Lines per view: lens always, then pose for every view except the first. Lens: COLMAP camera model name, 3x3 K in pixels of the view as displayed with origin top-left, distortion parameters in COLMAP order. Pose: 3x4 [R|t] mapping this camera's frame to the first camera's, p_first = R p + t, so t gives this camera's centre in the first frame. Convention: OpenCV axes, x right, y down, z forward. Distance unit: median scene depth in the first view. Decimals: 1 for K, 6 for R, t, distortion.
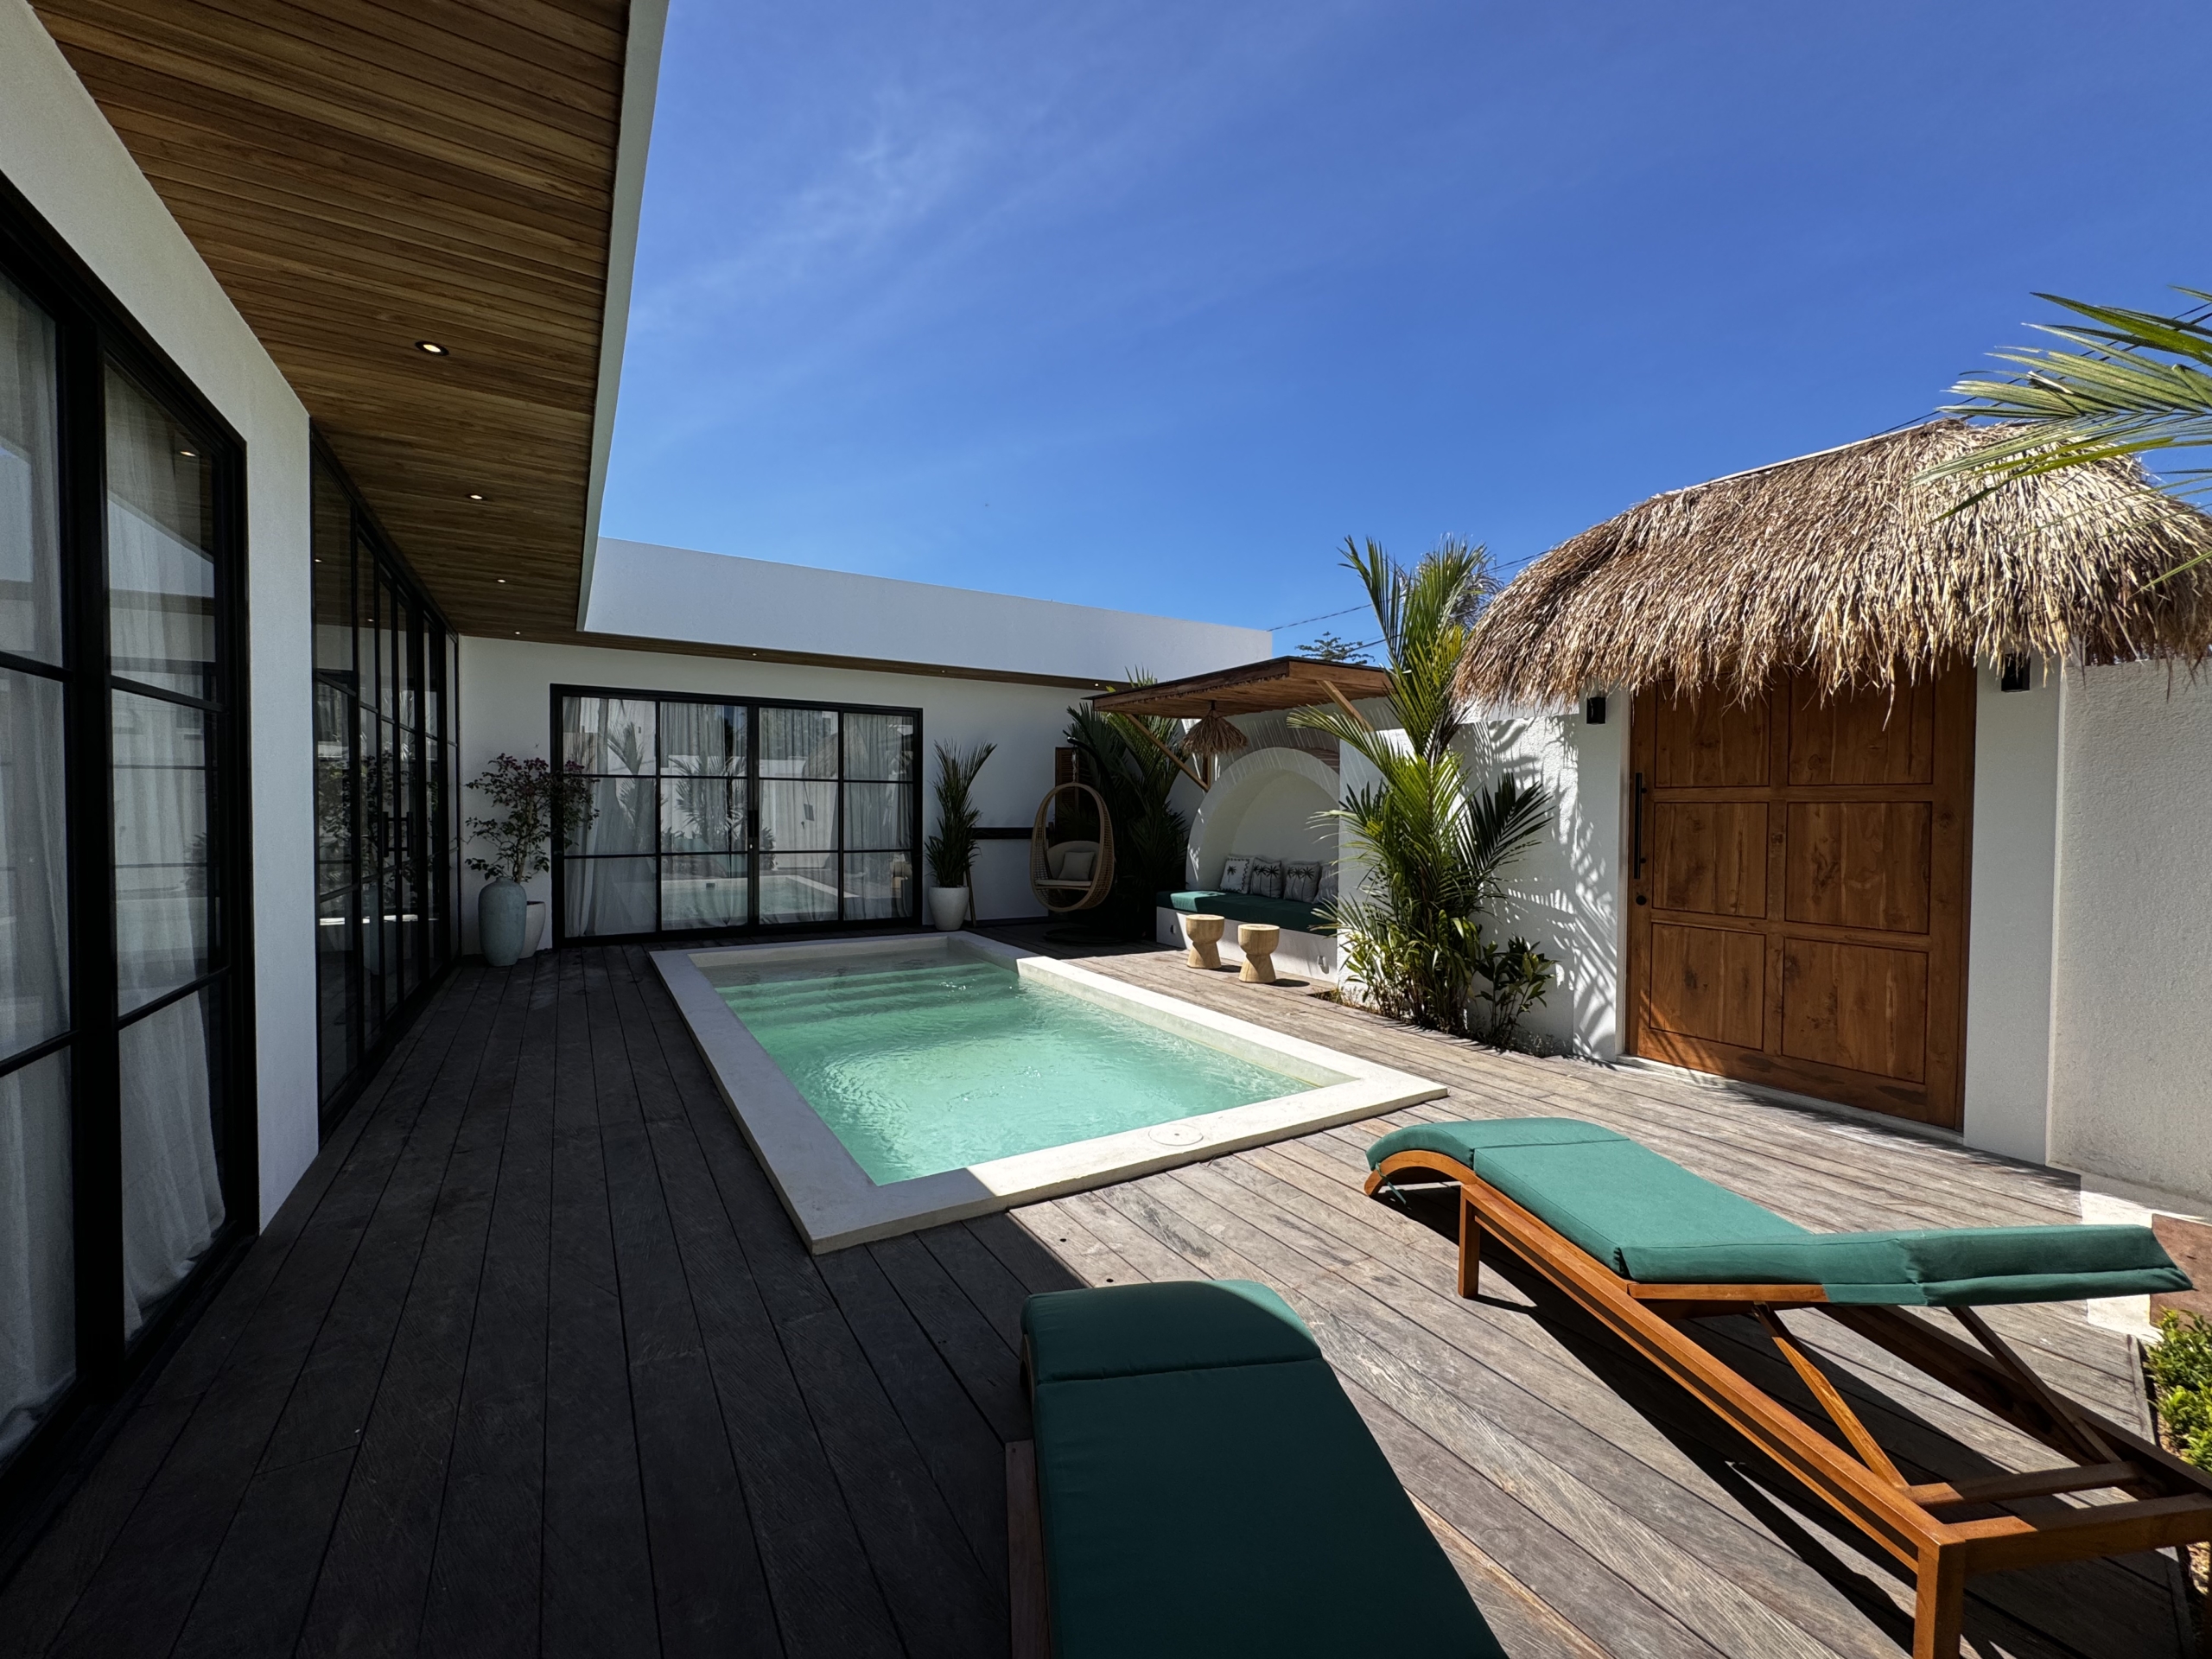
lens RADIAL K [[885.3, 0, 1094.1], [0, 885.3, 826.5], [0, 0, 1]] dist [-0.004727, 0.001520]
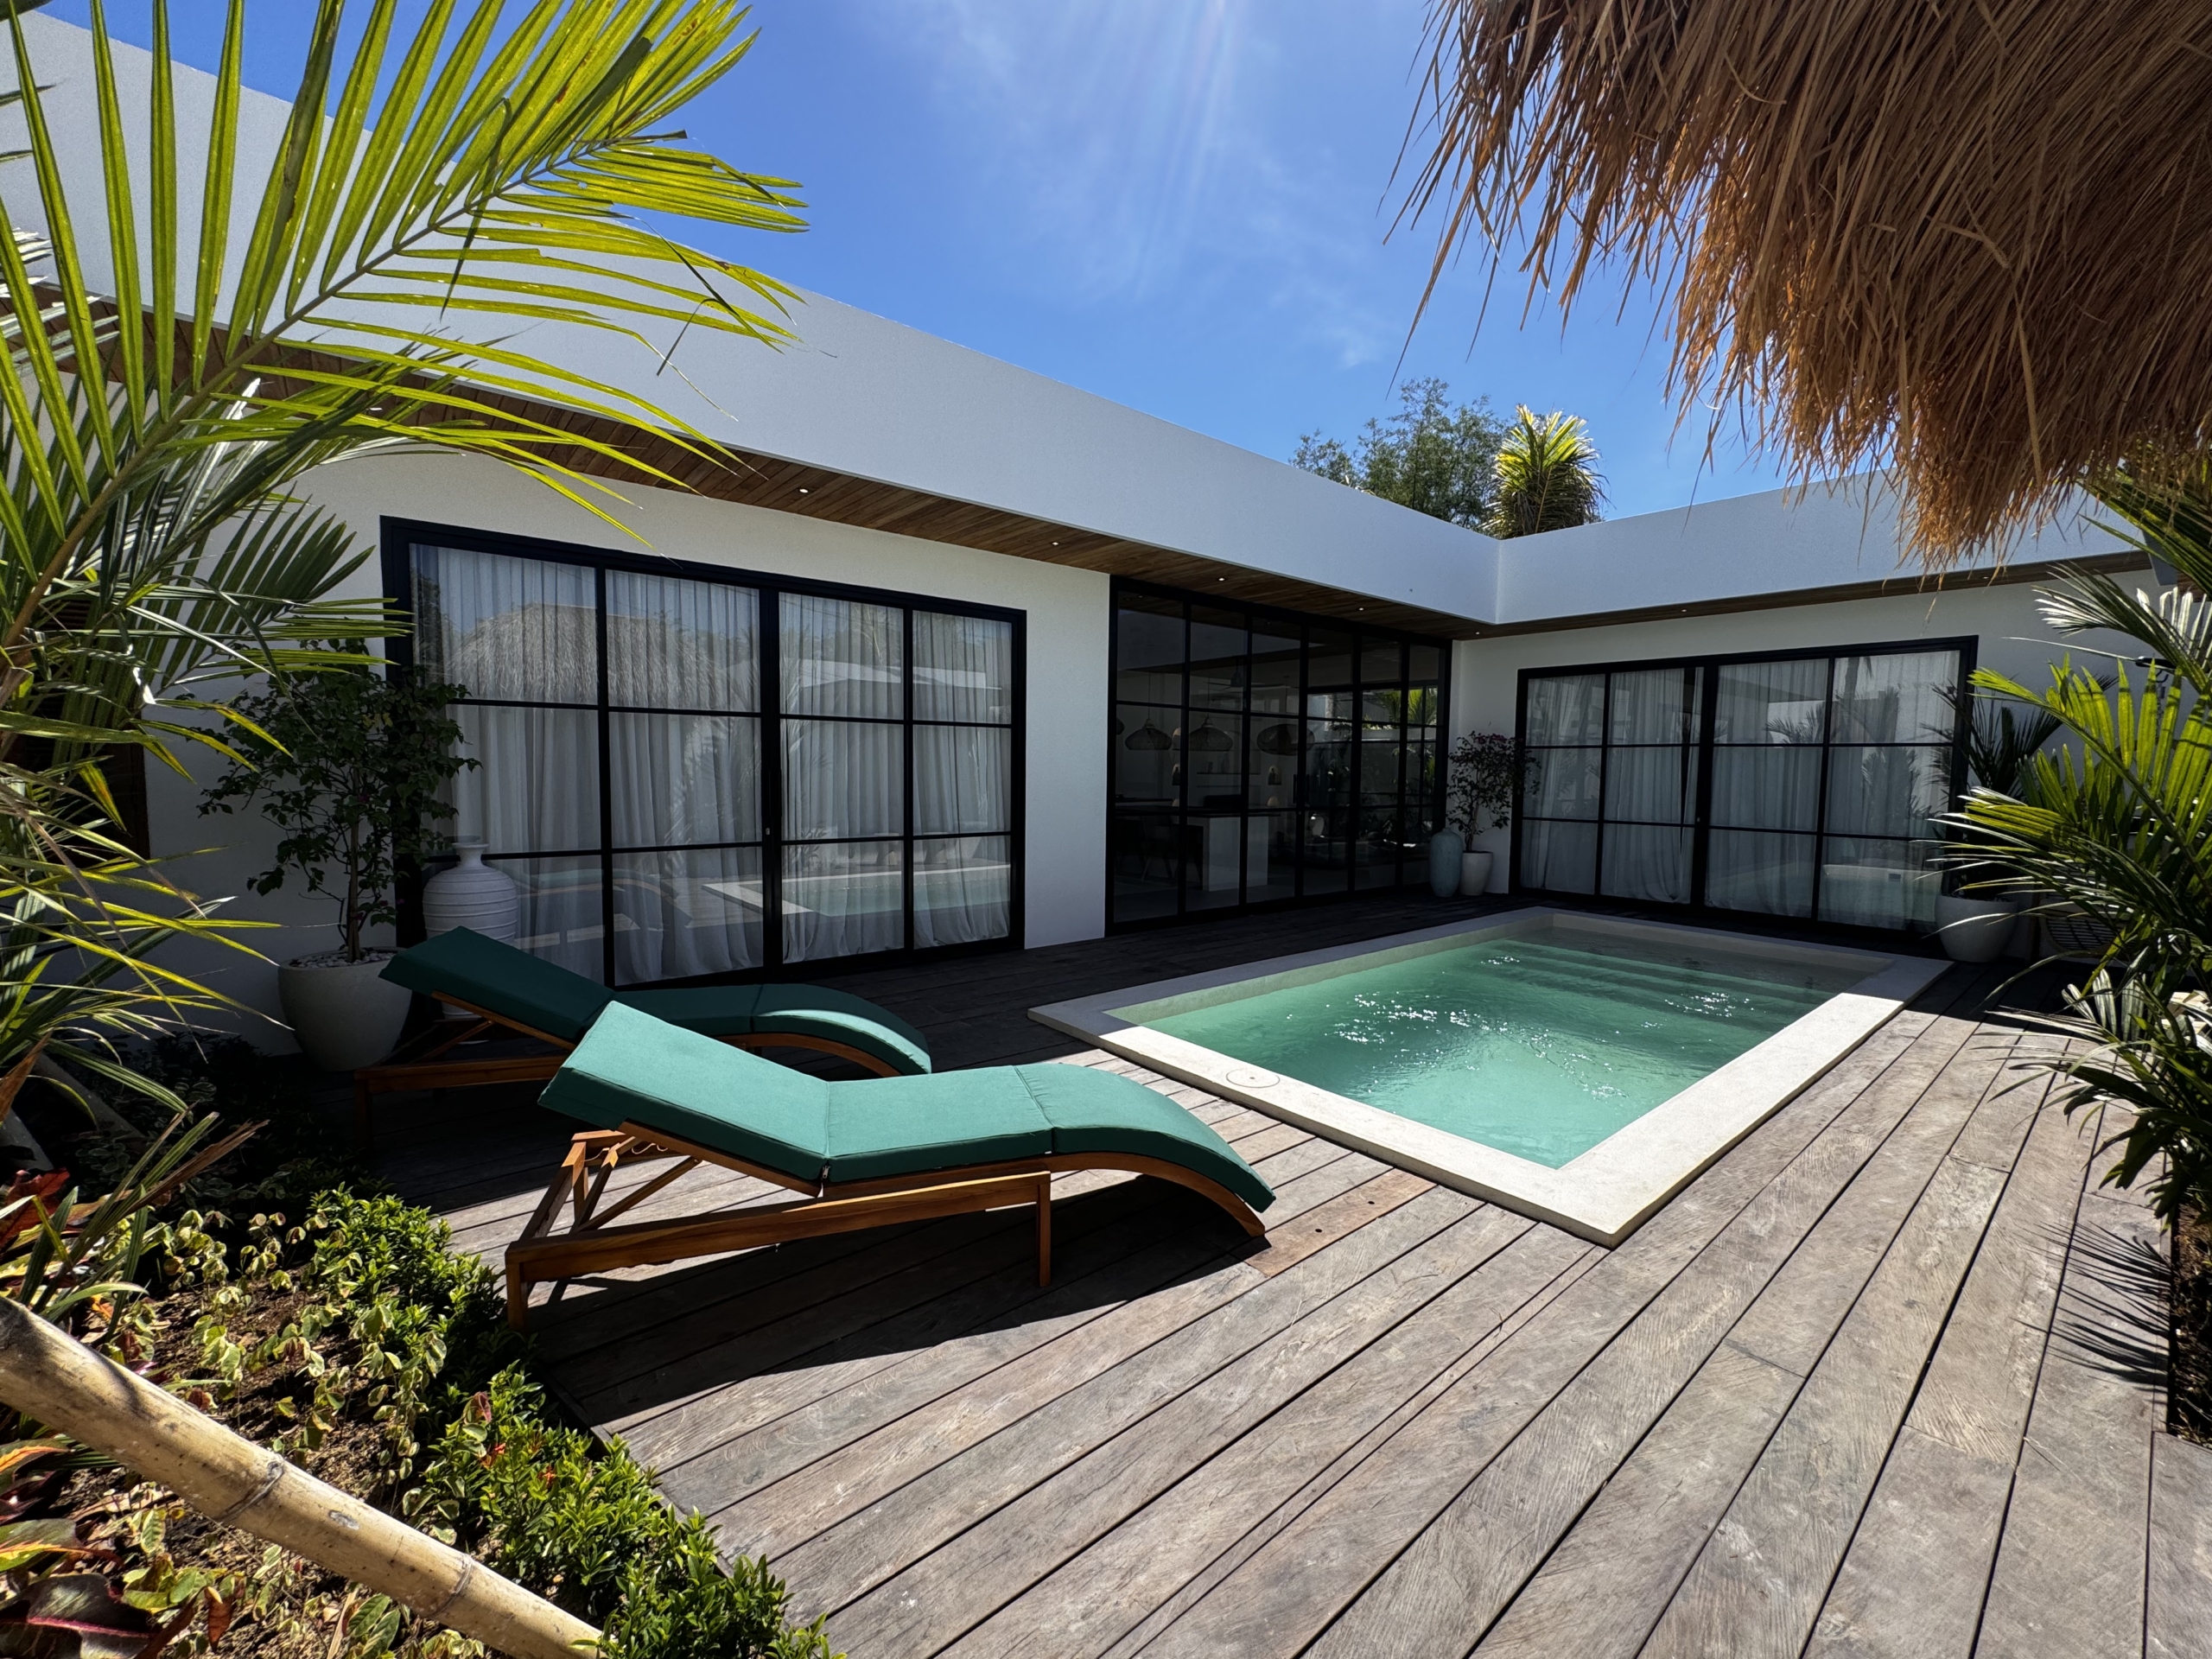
lens RADIAL K [[885.3, 0, 1105.7], [0, 885.3, 829.1], [0, 0, 1]] dist [-0.004727, 0.001520]
pose [[0.150088, 0.064710, -0.986553, 0.932705], [-0.036542, 0.997537, 0.059871, -0.002569], [0.987997, 0.027065, 0.152083, 0.568956]]
